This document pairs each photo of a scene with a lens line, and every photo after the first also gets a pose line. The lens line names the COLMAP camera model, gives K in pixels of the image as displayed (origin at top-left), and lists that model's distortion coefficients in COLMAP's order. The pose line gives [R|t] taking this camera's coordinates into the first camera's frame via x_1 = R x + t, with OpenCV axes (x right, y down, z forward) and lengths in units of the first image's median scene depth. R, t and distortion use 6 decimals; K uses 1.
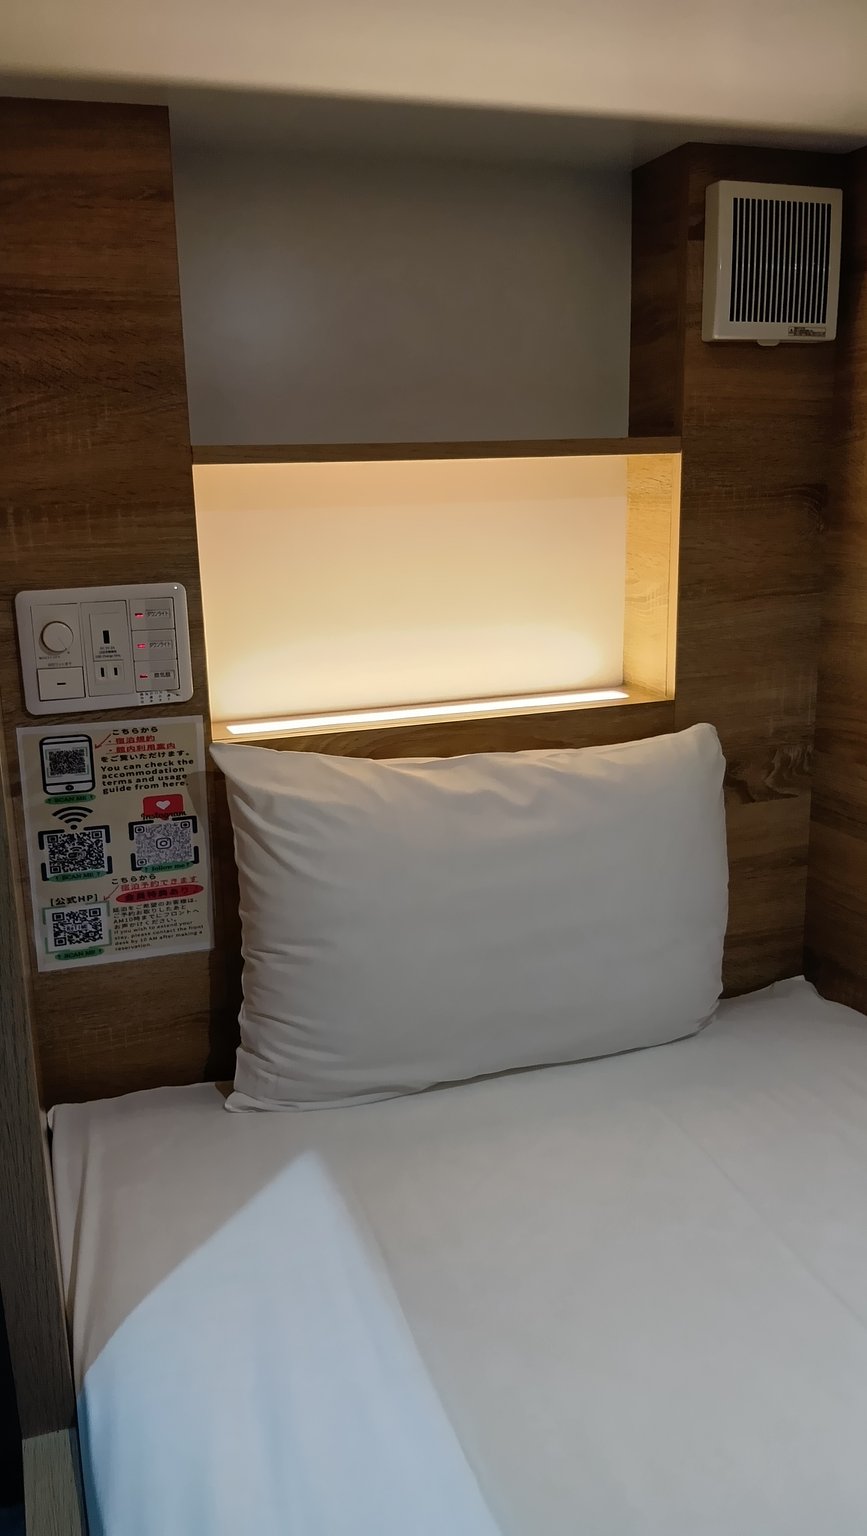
lens RADIAL K [[1168.7, 0, 422.3], [0, 1168.7, 753.4], [0, 0, 1]] dist [0.049863, -0.118247]
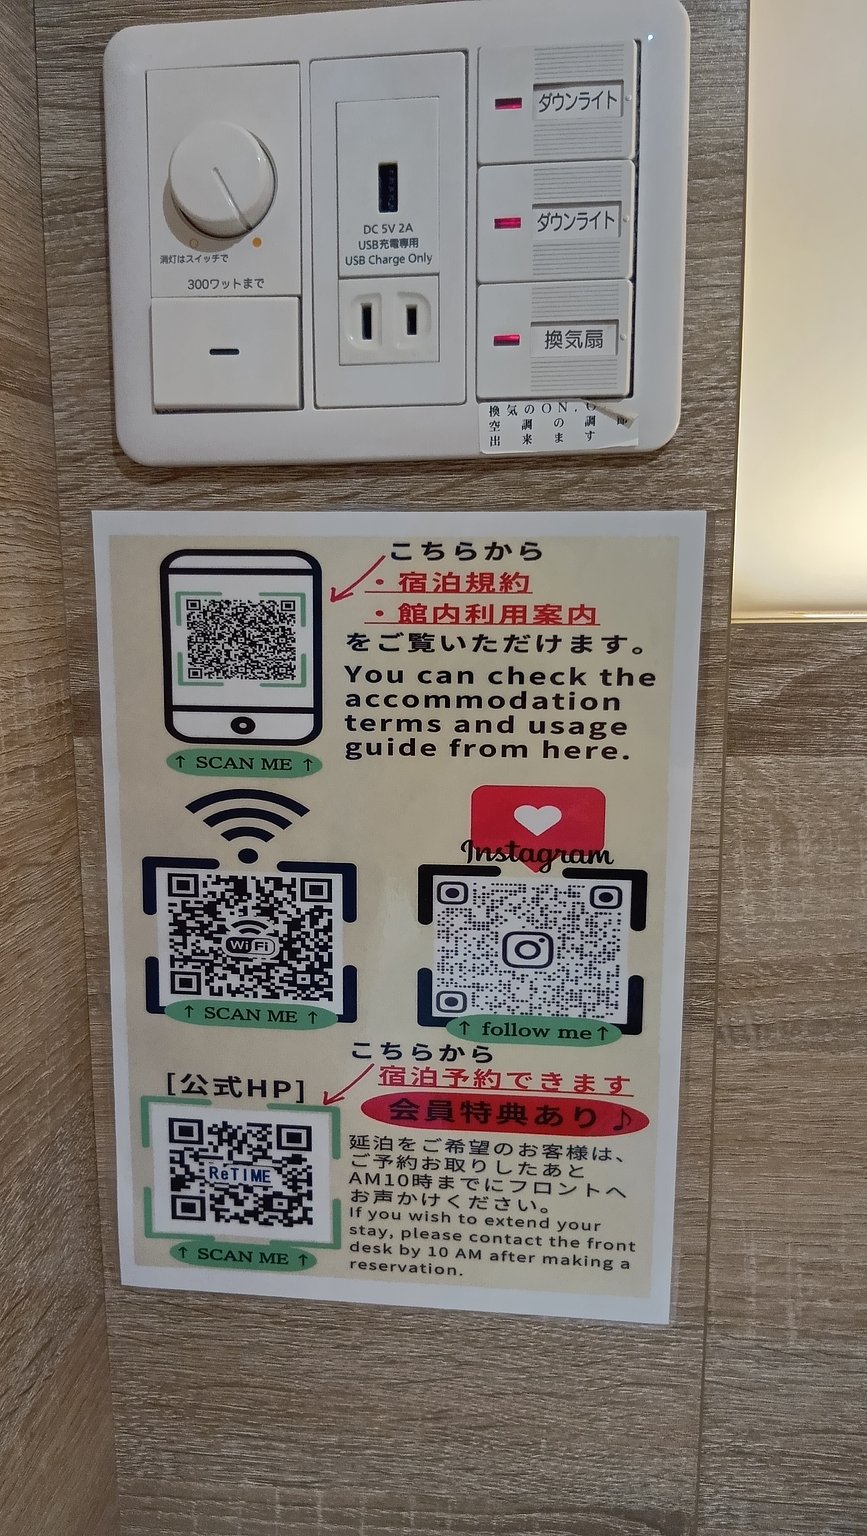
lens RADIAL K [[1168.7, 0, 377.2], [0, 1168.7, 724.7], [0, 0, 1]] dist [0.049863, -0.118247]
pose [[0.908726, 0.077989, -0.410043, -0.140702], [-0.107334, 0.993015, -0.049001, 0.039505], [0.403357, 0.088540, 0.910749, 0.720841]]
